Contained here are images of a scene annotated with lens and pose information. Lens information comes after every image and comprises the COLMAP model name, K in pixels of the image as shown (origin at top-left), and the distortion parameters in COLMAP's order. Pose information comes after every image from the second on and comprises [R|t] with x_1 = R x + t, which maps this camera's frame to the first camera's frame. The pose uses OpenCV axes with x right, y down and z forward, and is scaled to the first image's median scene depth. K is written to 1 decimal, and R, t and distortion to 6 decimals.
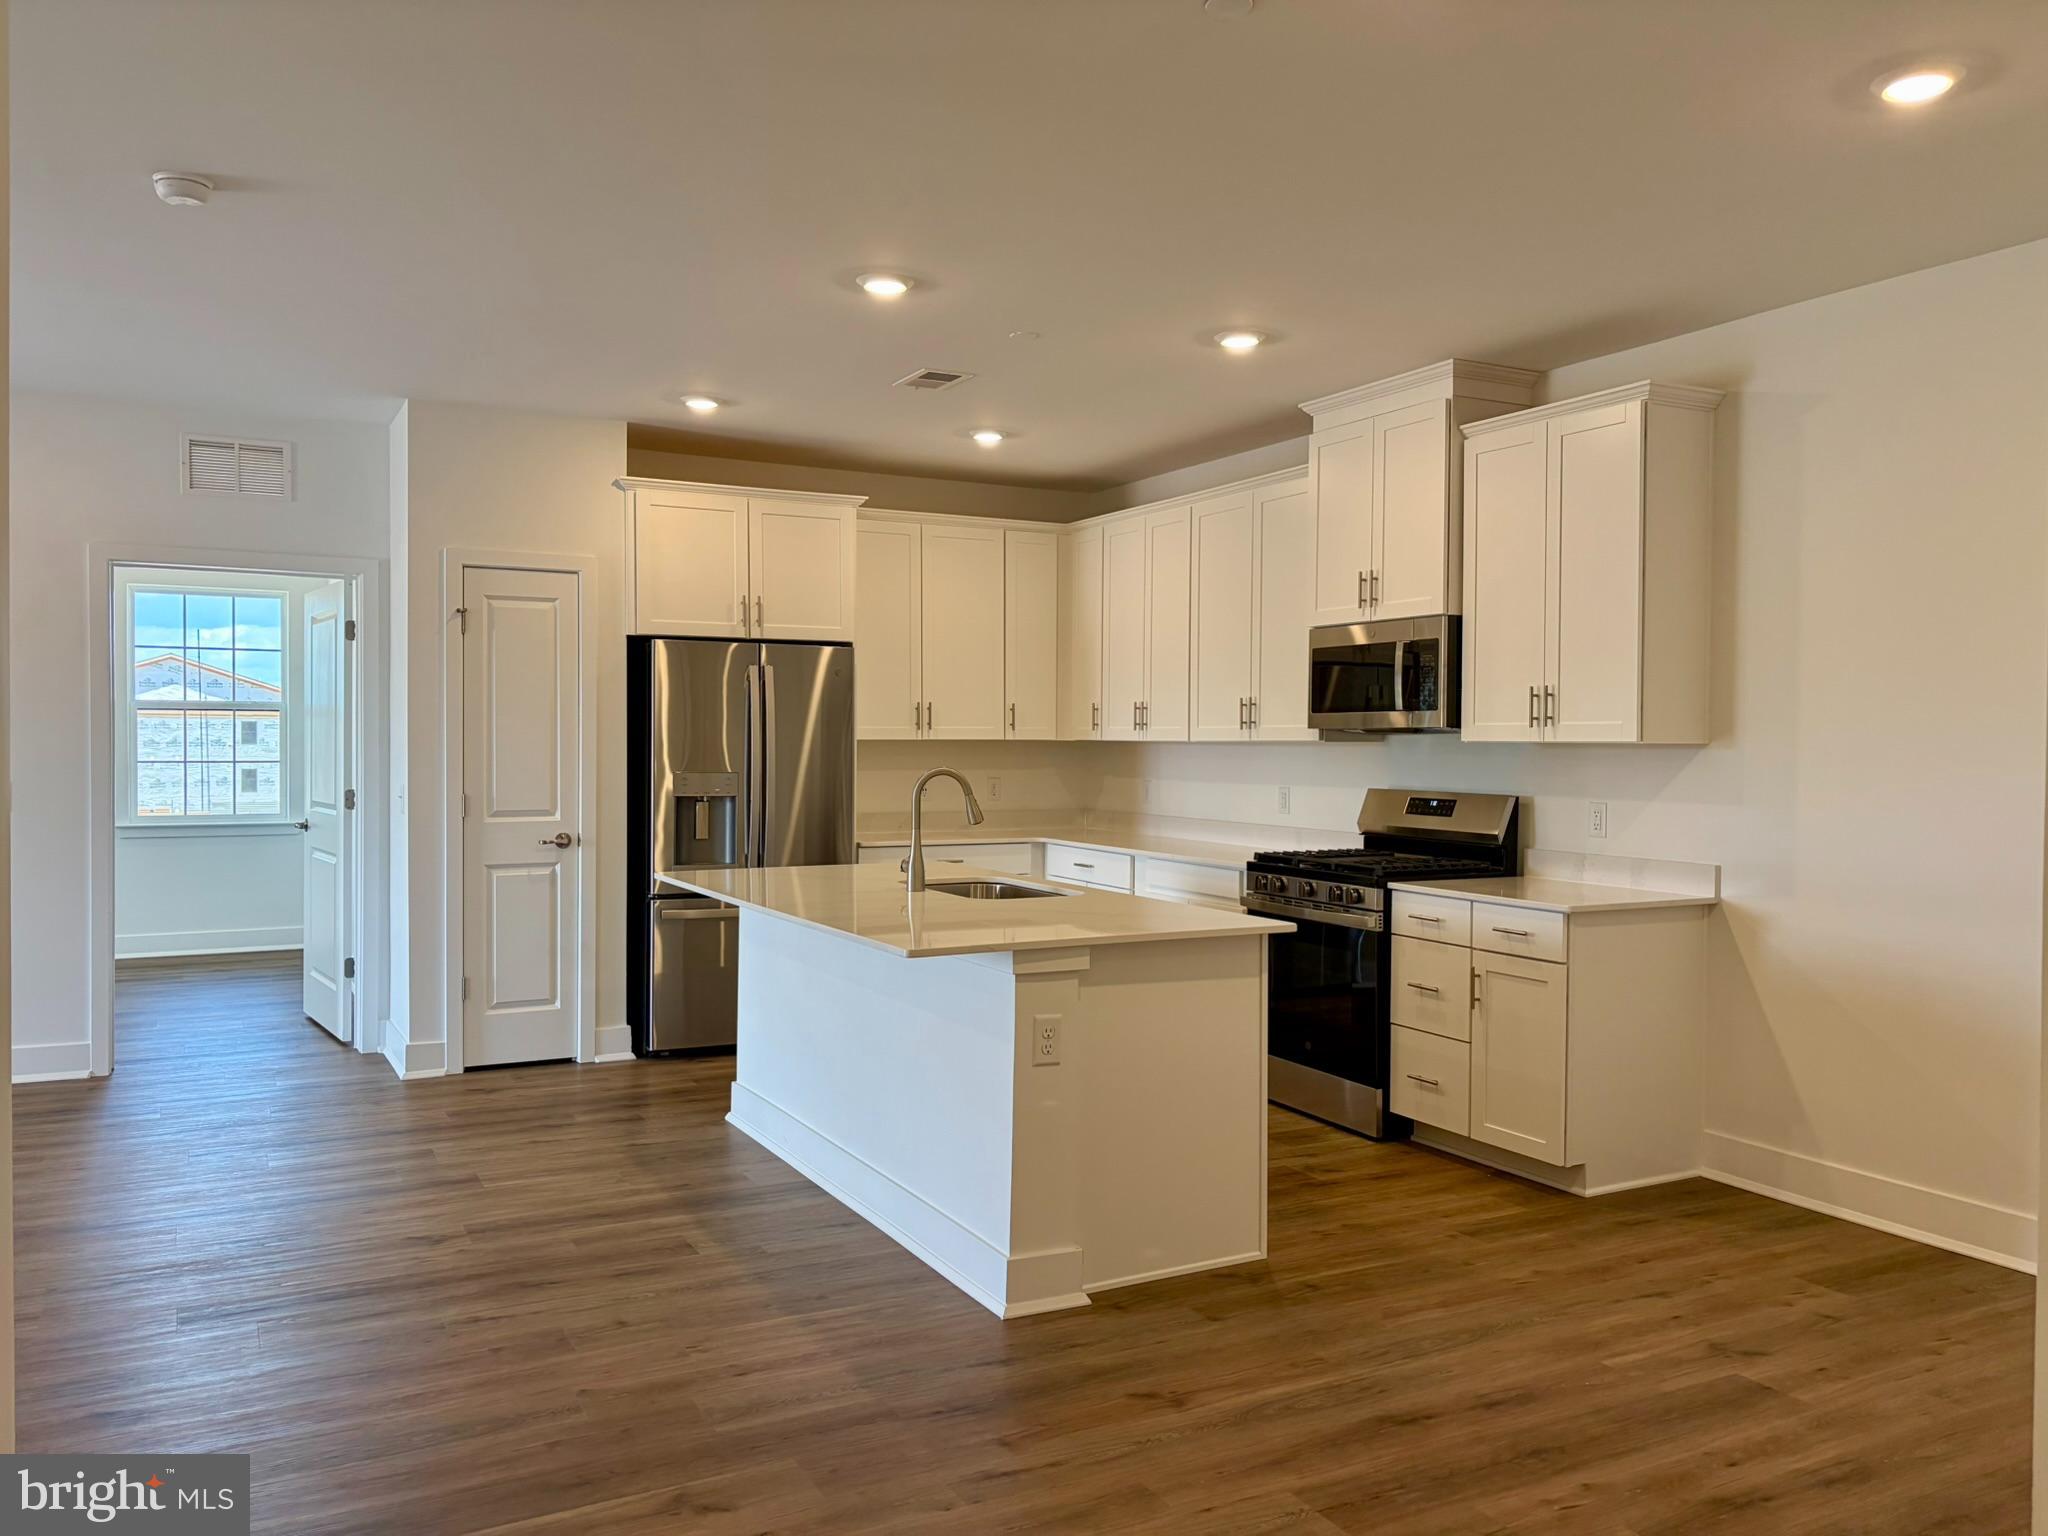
lens RADIAL K [[1568.1, 0, 1020.6], [0, 1568.1, 746.3], [0, 0, 1]] dist [0.011064, -0.007377]
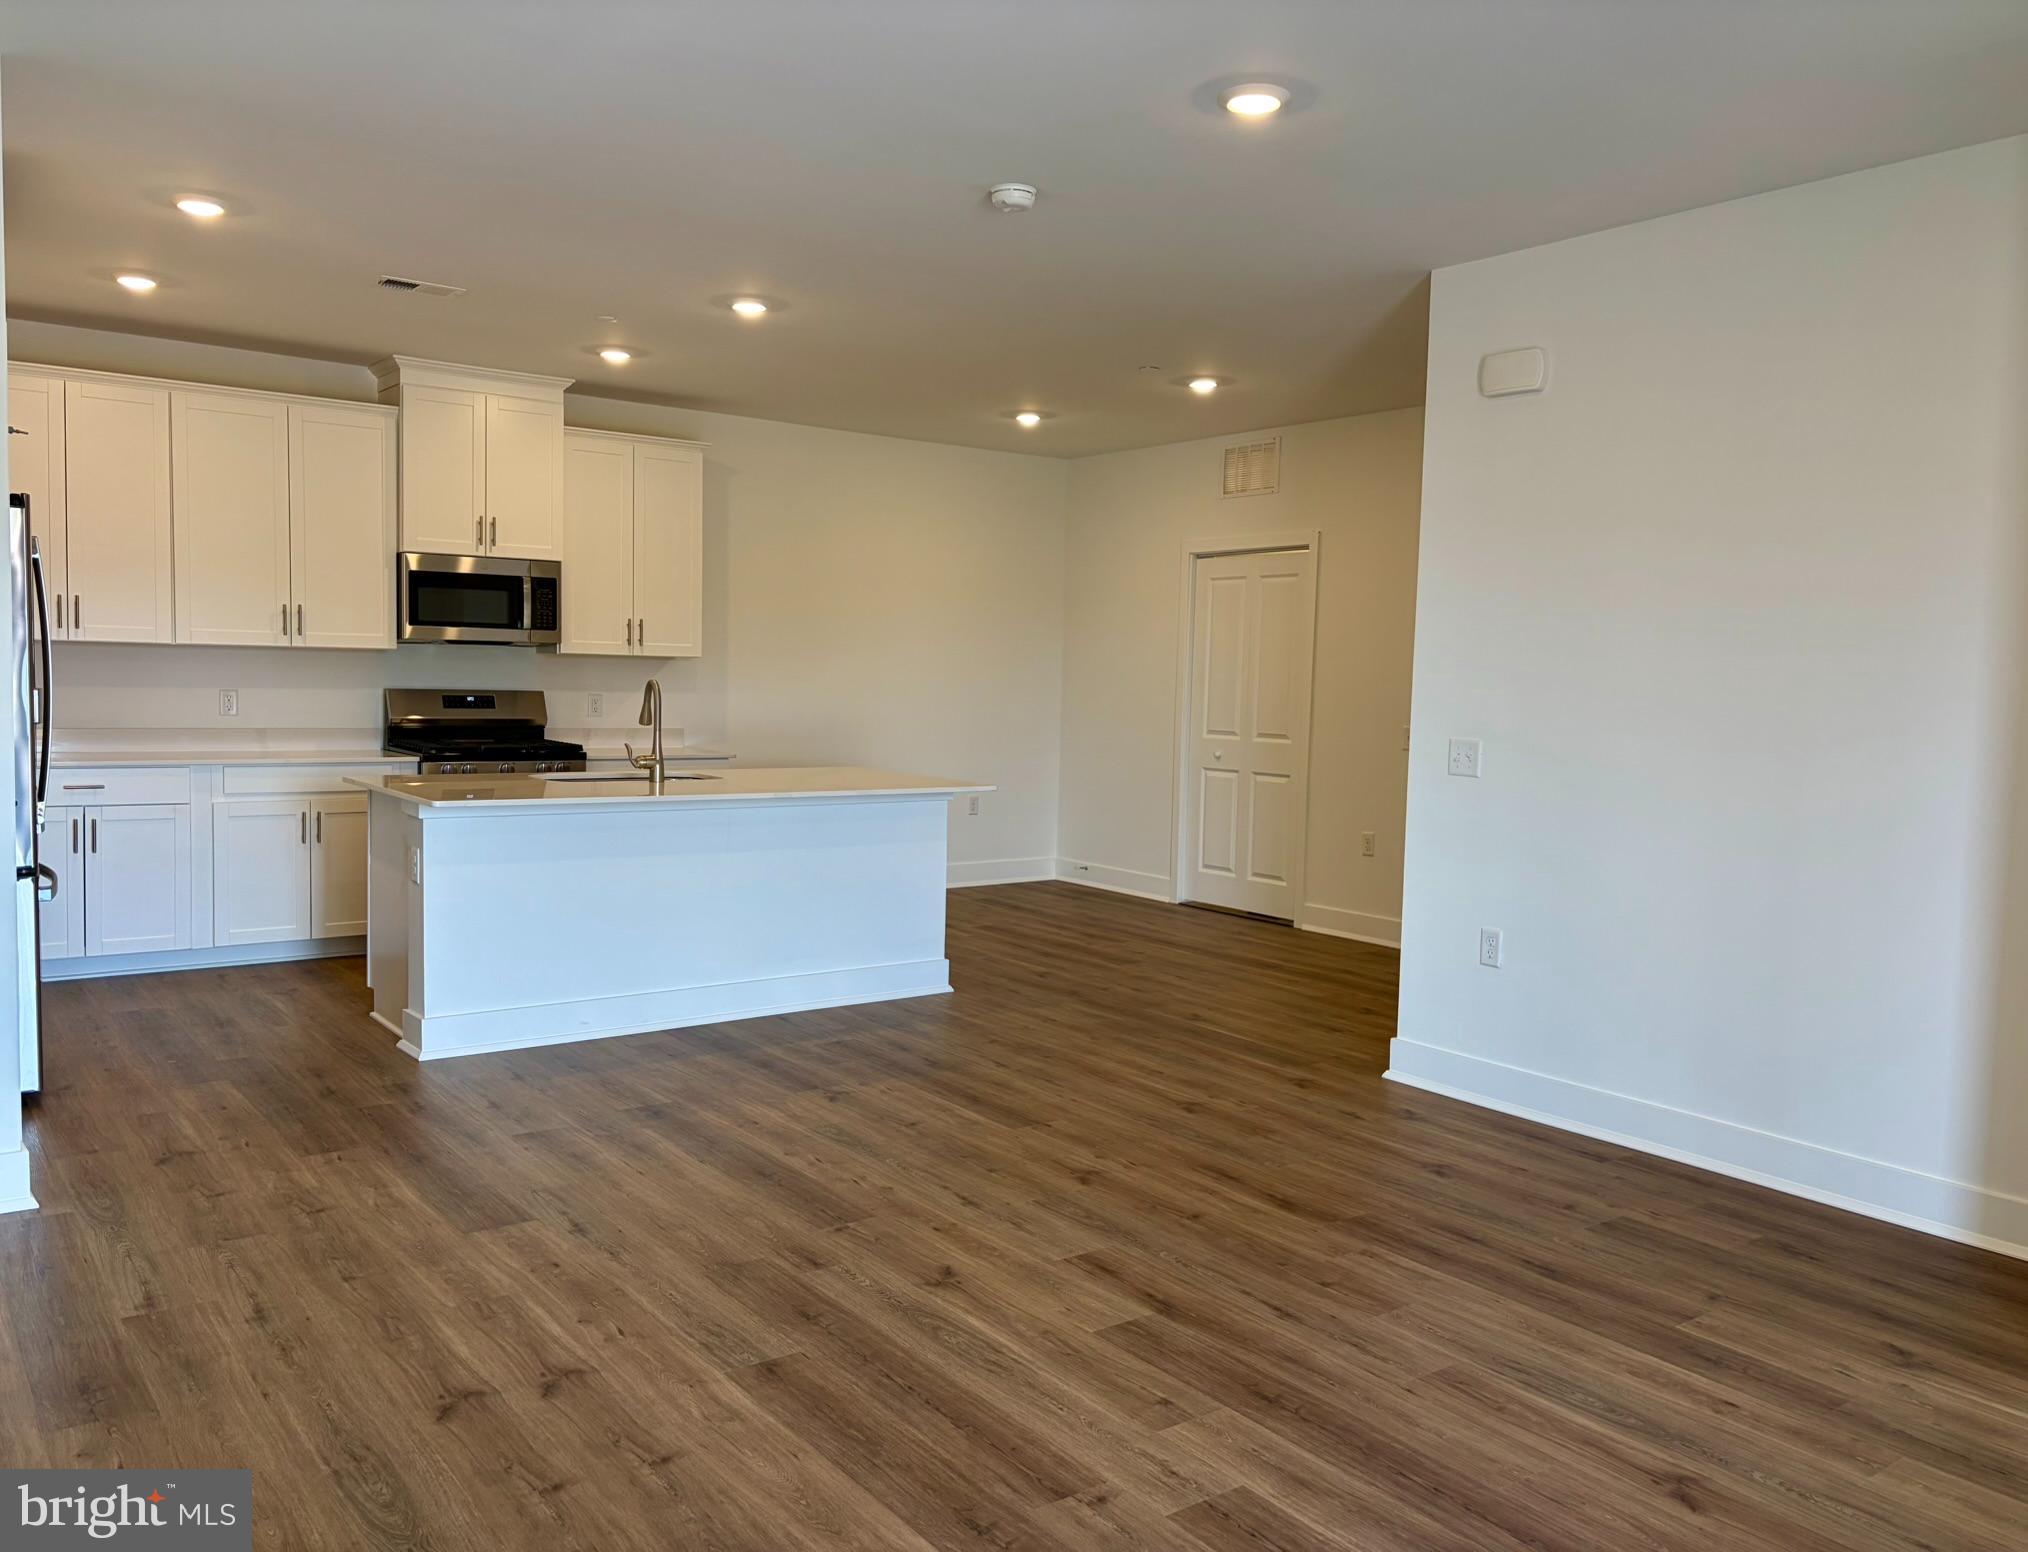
lens RADIAL K [[1602.3, 0, 1021.3], [0, 1602.3, 766.8], [0, 0, 1]] dist [-0.023949, -0.001428]
pose [[-0.163632, -0.068037, 0.984172, -1.032131], [-0.021688, 0.997626, 0.065361, -0.003407], [-0.986283, -0.010649, -0.164719, 0.714855]]
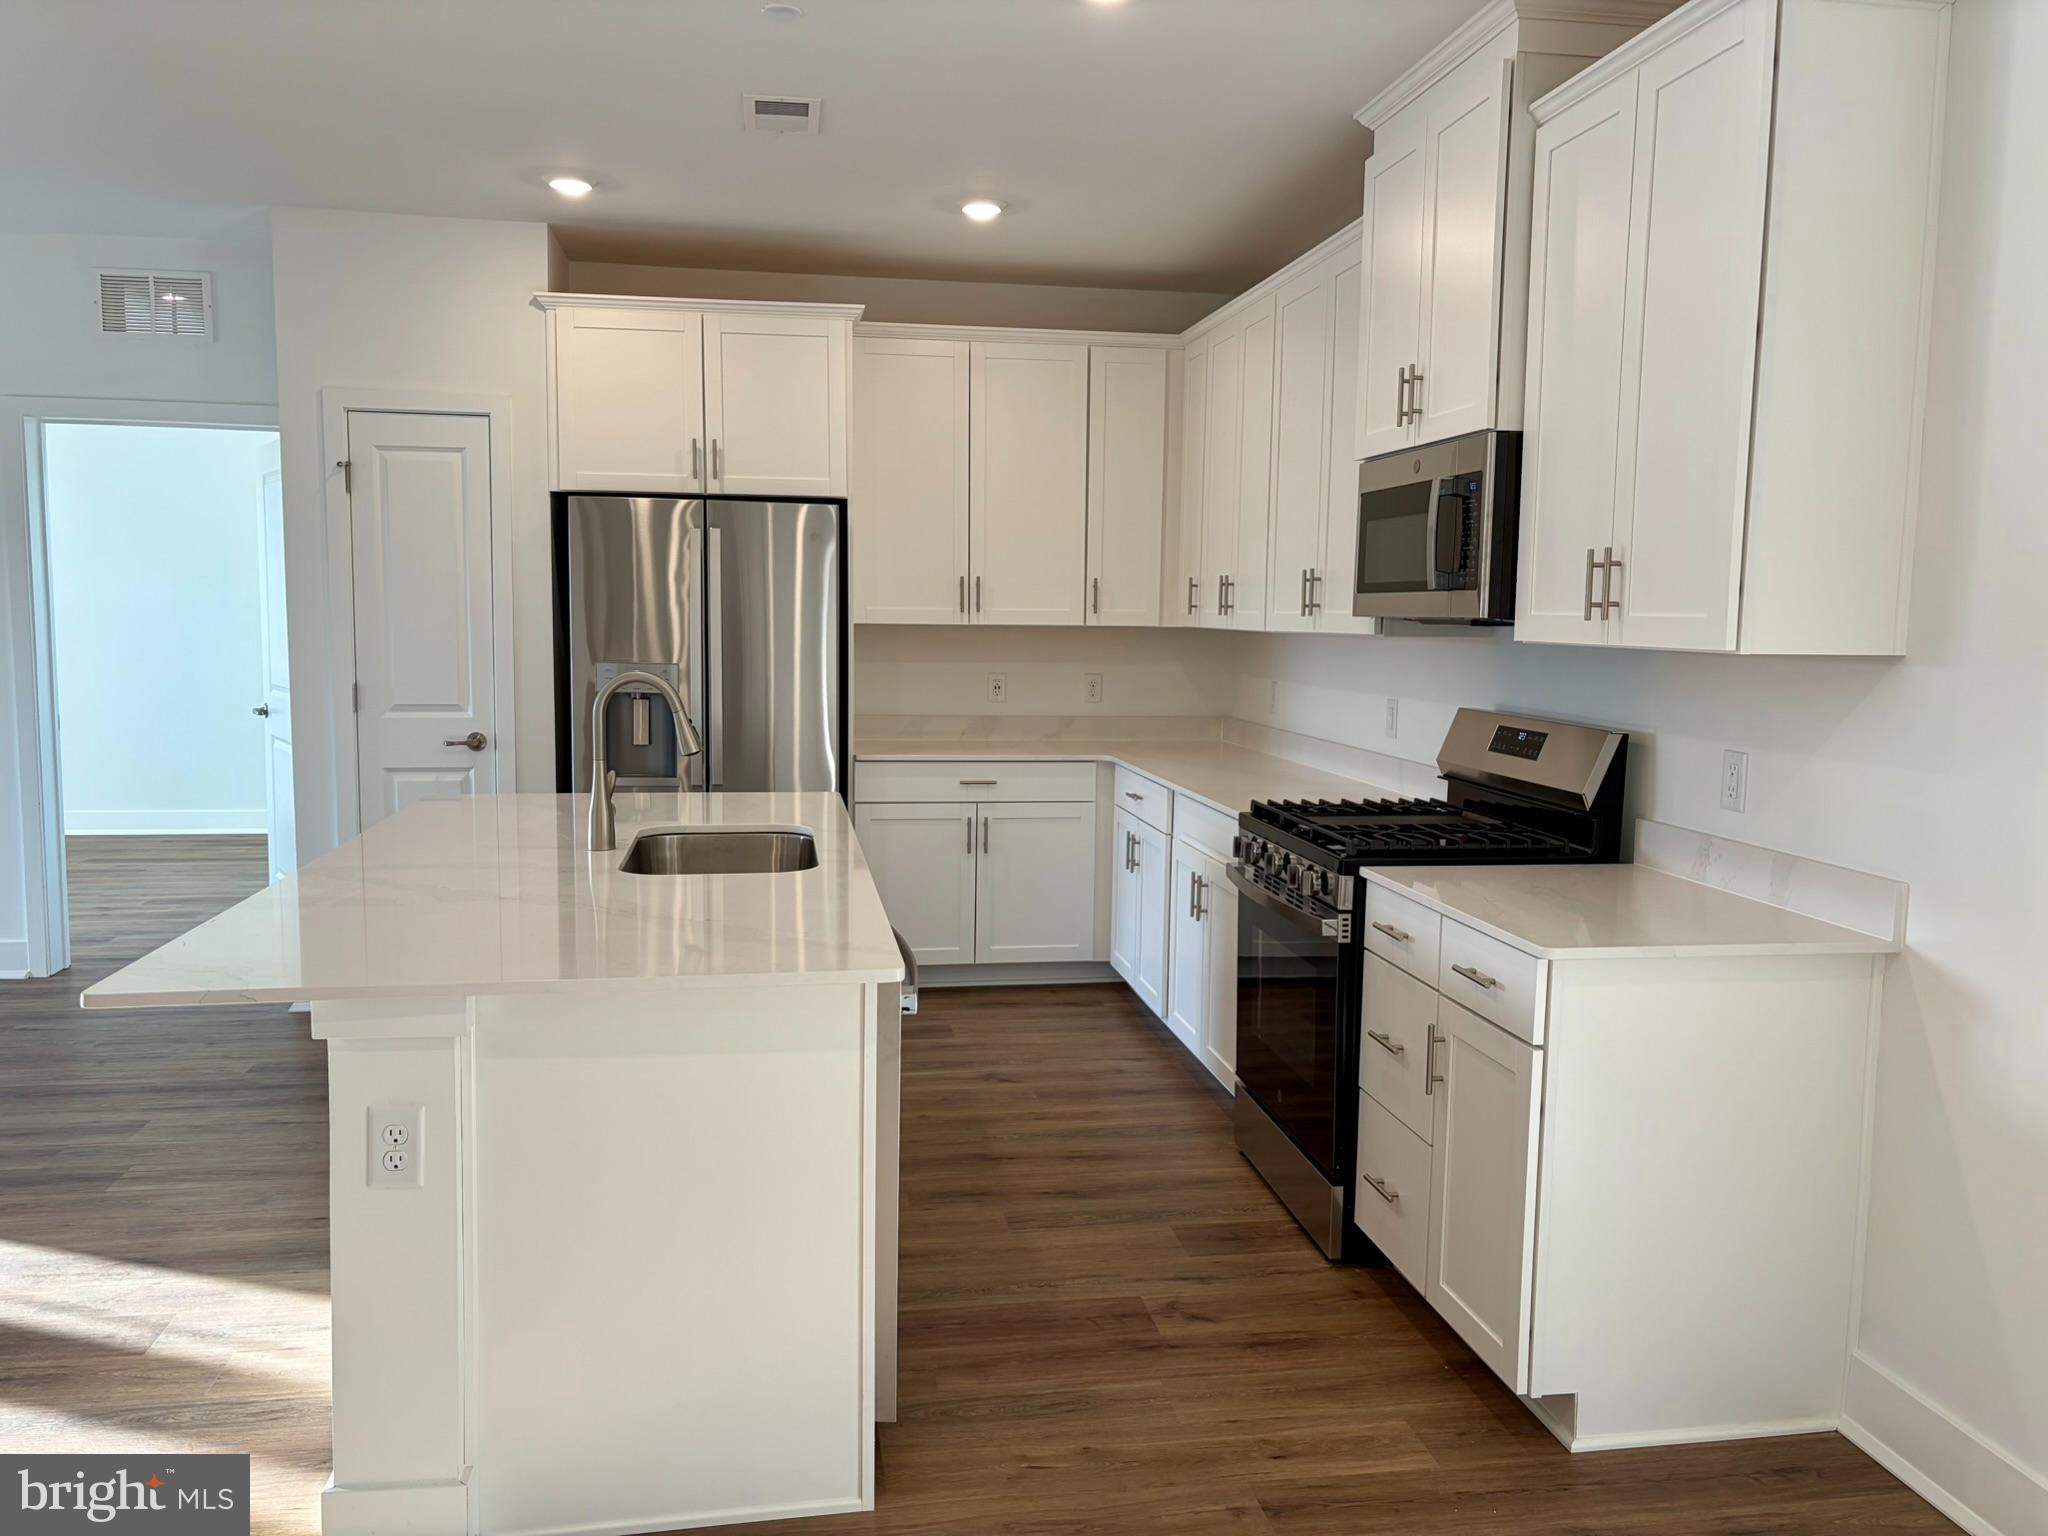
lens RADIAL K [[1568.1, 0, 1024.4], [0, 1568.1, 762.4], [0, 0, 1]] dist [0.011064, -0.007377]
pose [[0.947374, 0.039238, -0.317715, 0.256346], [-0.010609, 0.995763, 0.091344, -0.008578], [0.319953, -0.083166, 0.943776, 0.313256]]
